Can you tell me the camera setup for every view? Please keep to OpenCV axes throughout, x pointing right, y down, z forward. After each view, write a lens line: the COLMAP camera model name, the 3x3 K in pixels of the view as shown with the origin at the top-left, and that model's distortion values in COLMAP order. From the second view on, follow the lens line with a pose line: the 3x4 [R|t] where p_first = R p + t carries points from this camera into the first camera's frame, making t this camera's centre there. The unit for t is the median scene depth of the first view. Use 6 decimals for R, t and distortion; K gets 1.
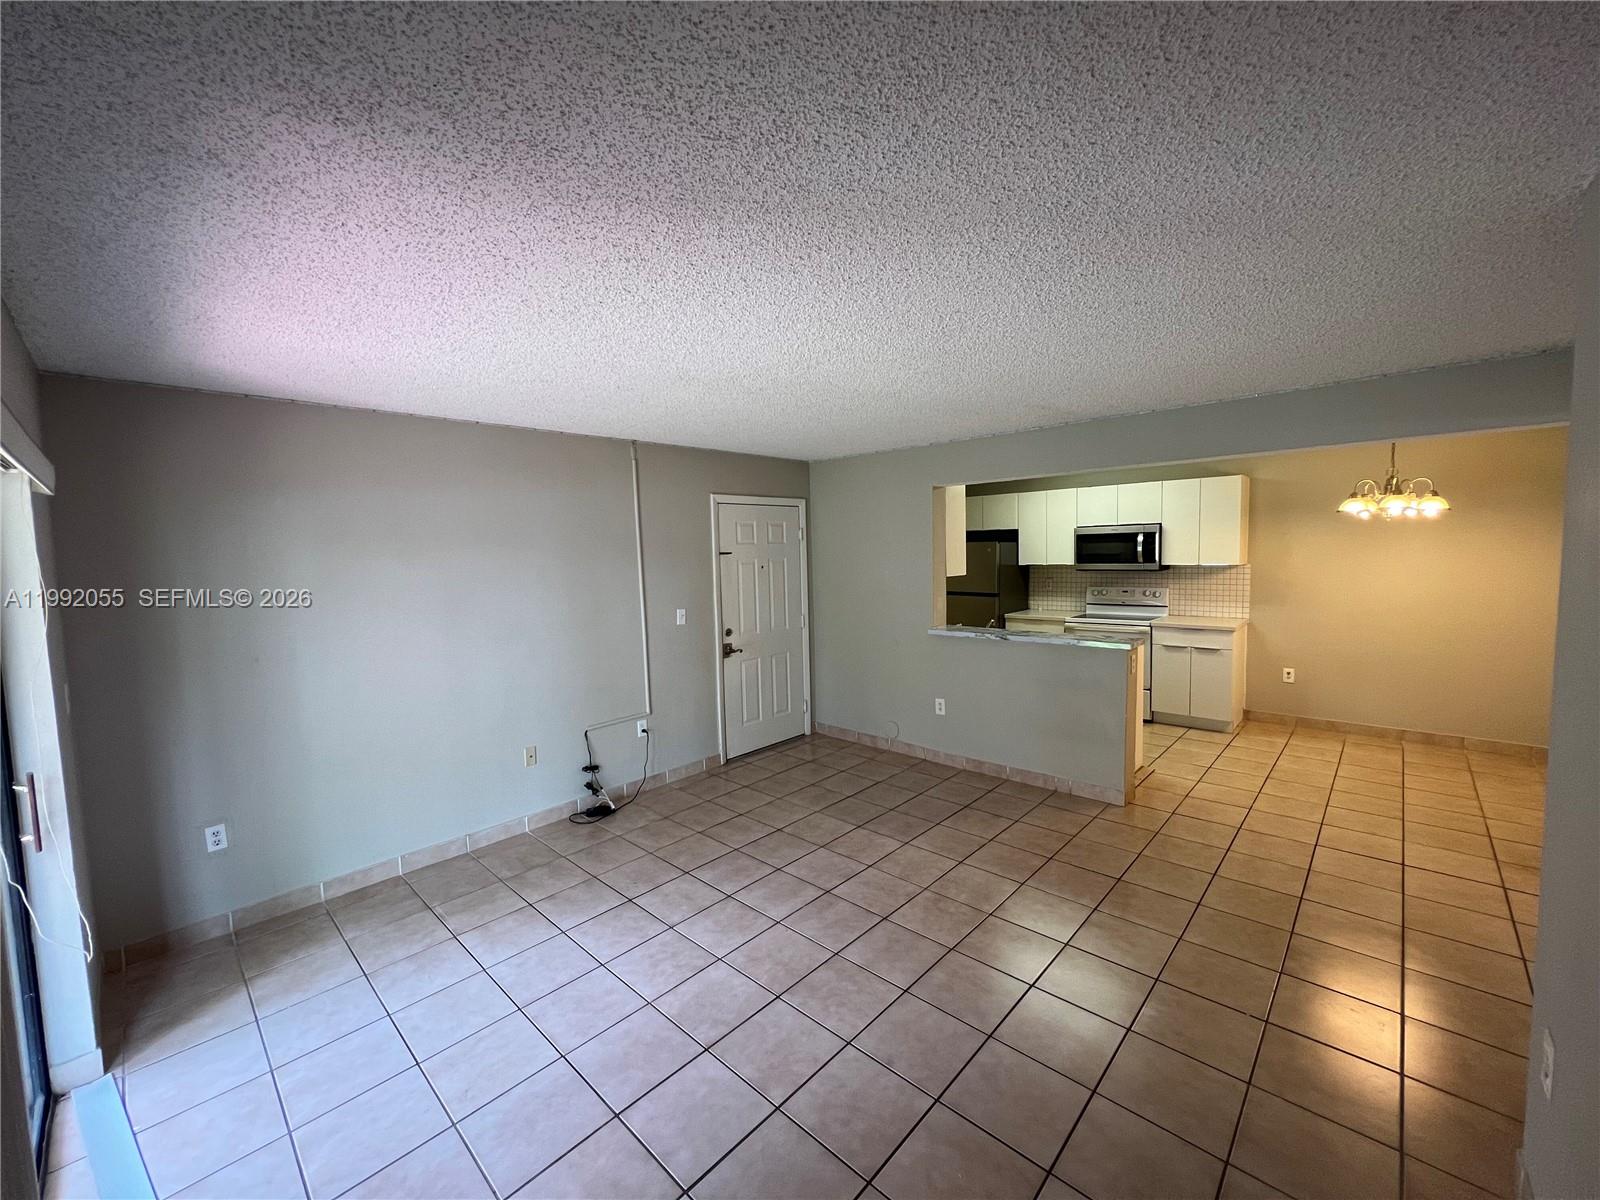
lens RADIAL K [[640.4, 0, 795.4], [0, 640.4, 595.0], [0, 0, 1]] dist [-0.002106, 0.000152]
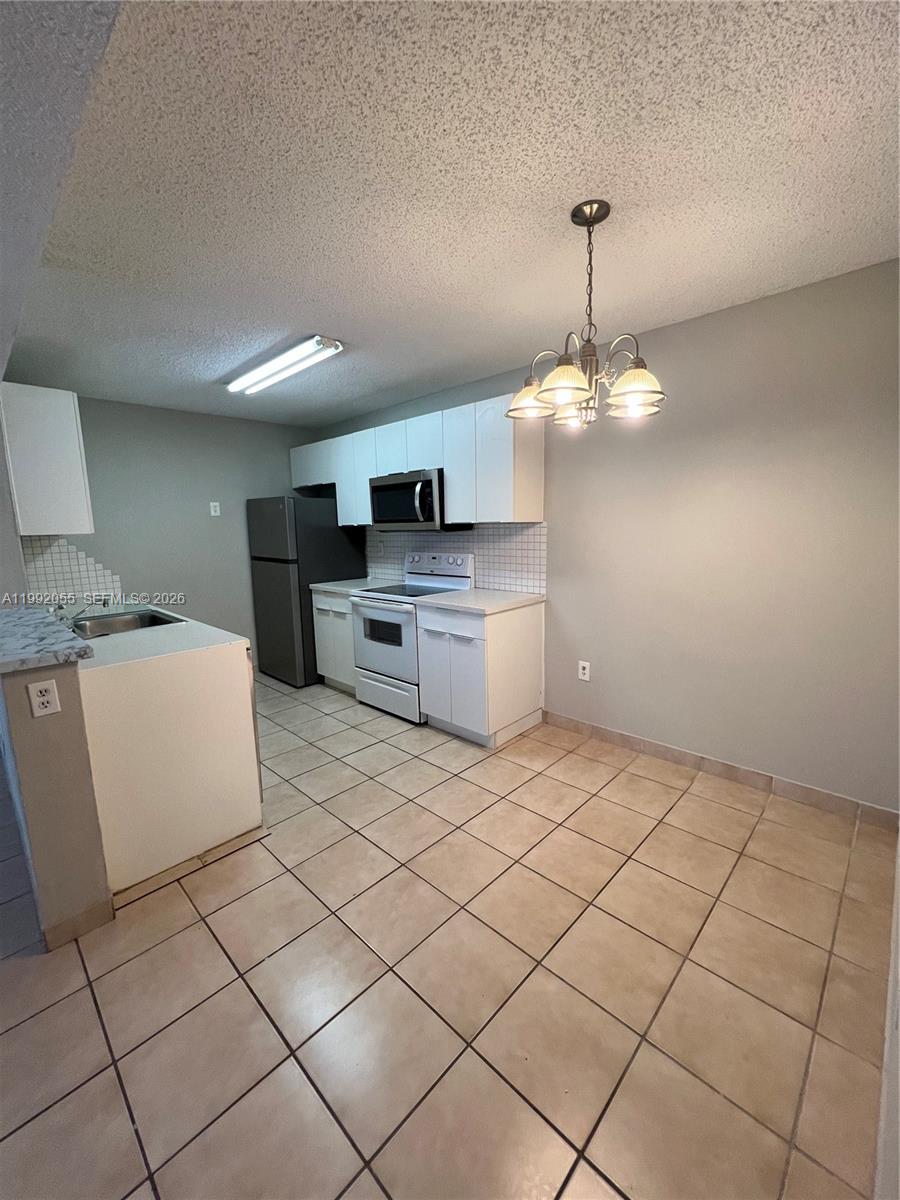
lens RADIAL K [[480.3, 0, 455.1], [0, 480.3, 600.4], [0, 0, 1]] dist [-0.002106, 0.000152]
pose [[0.999958, 0.003327, -0.008486, 0.590594], [-0.002568, 0.996117, 0.088002, -0.006044], [0.008746, -0.087976, 0.996084, 0.419081]]
